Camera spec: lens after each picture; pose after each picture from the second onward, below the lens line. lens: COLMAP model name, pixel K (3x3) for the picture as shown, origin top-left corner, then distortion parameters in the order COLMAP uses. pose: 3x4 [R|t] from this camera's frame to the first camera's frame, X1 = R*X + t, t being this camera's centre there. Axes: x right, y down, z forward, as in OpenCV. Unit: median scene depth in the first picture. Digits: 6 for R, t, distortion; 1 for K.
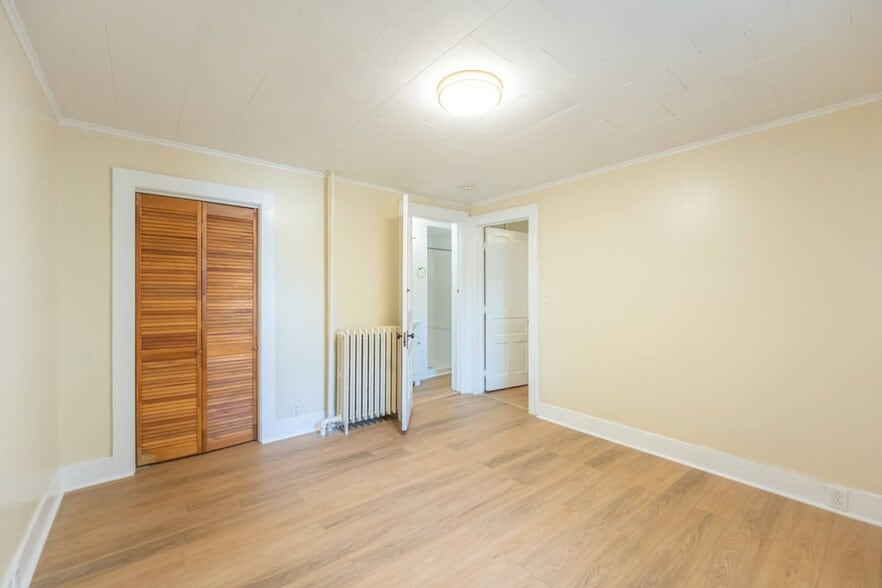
lens RADIAL K [[374.3, 0, 440.6], [0, 374.3, 294.7], [0, 0, 1]] dist [0.001997, -0.000959]
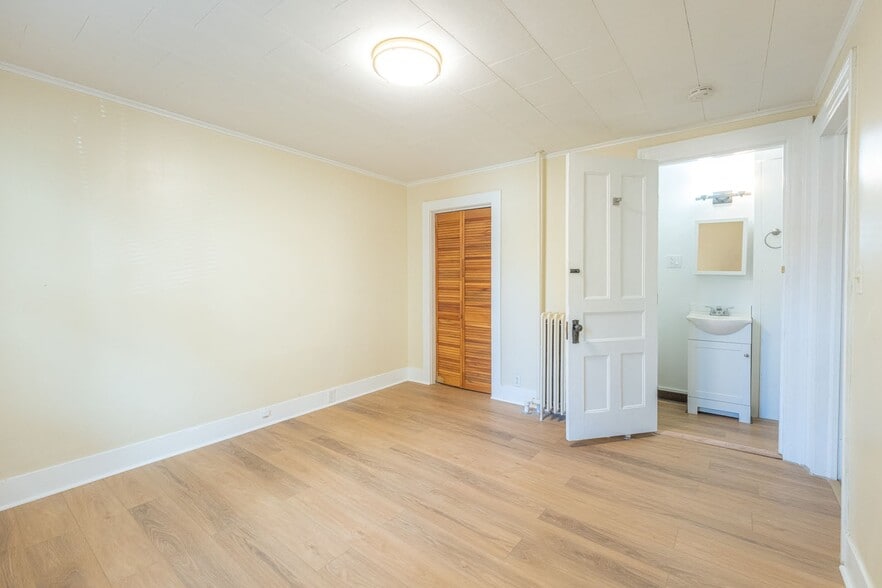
lens RADIAL K [[374.3, 0, 440.6], [0, 374.3, 286.6], [0, 0, 1]] dist [0.001997, -0.000959]
pose [[0.223720, 0.024863, -0.974336, 0.767215], [-0.001944, 0.999684, 0.025063, 0.001761], [0.974651, -0.003713, 0.223698, 0.644804]]
